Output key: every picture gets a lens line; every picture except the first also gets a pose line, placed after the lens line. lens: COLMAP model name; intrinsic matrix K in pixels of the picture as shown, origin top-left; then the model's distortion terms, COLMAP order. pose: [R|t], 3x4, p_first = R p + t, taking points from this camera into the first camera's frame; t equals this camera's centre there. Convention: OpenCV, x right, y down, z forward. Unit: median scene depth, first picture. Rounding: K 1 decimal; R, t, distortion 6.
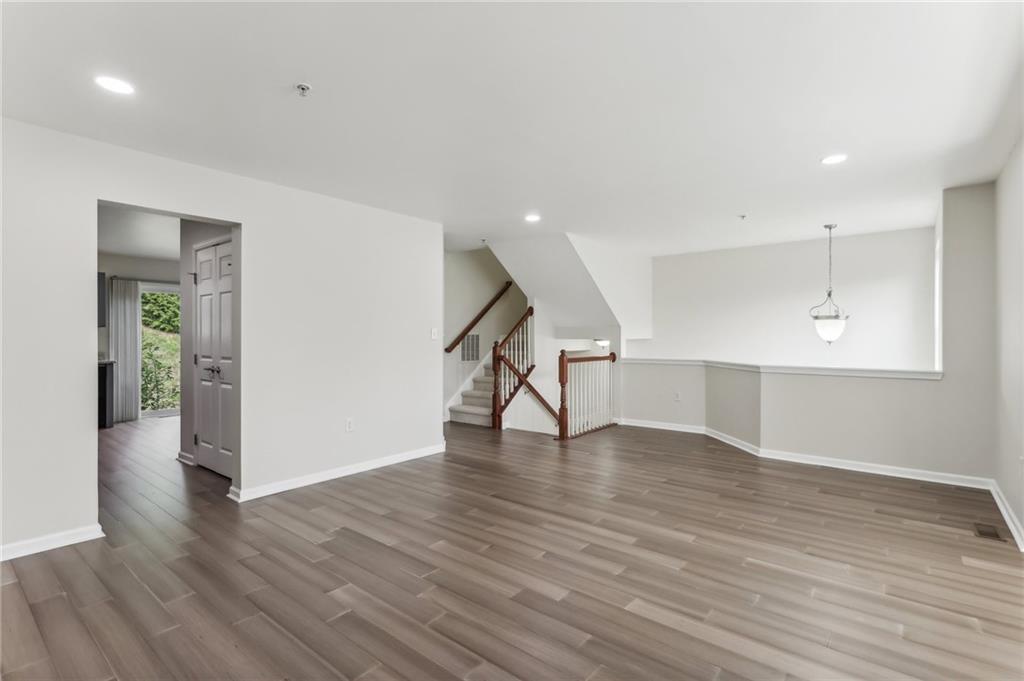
lens RADIAL K [[488.2, 0, 515.9], [0, 488.2, 338.5], [0, 0, 1]] dist [0.014310, -0.001229]
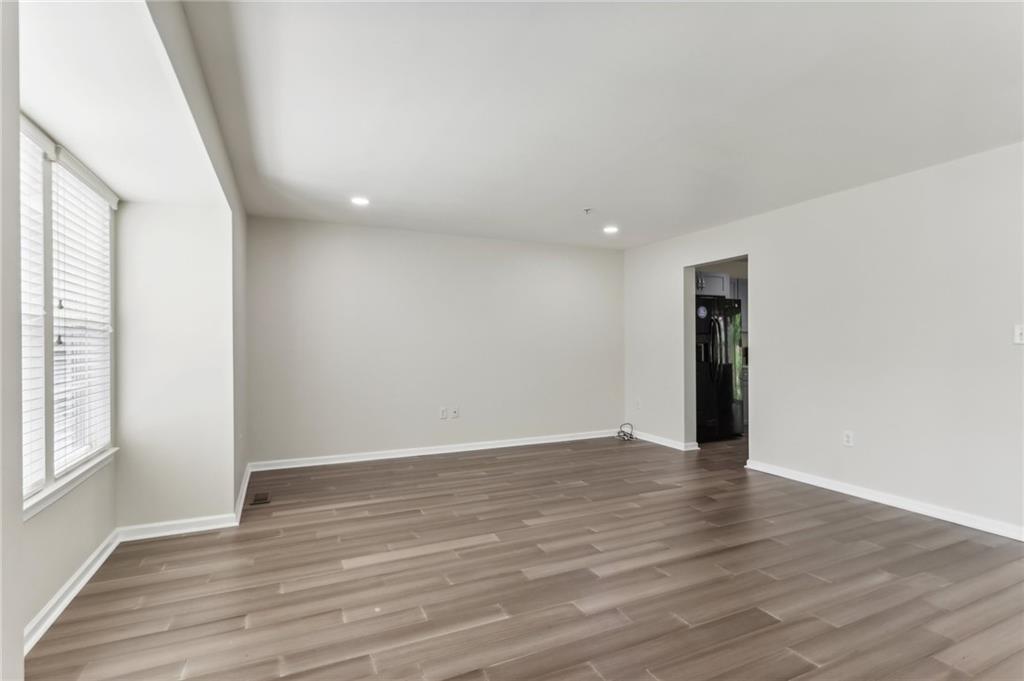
lens RADIAL K [[488.2, 0, 515.9], [0, 488.2, 338.5], [0, 0, 1]] dist [0.014310, -0.001229]
pose [[-0.439719, -0.007238, -0.898106, 0.967475], [0.002296, 0.999955, -0.009183, -0.001221], [0.898132, -0.006100, -0.439683, 1.109358]]
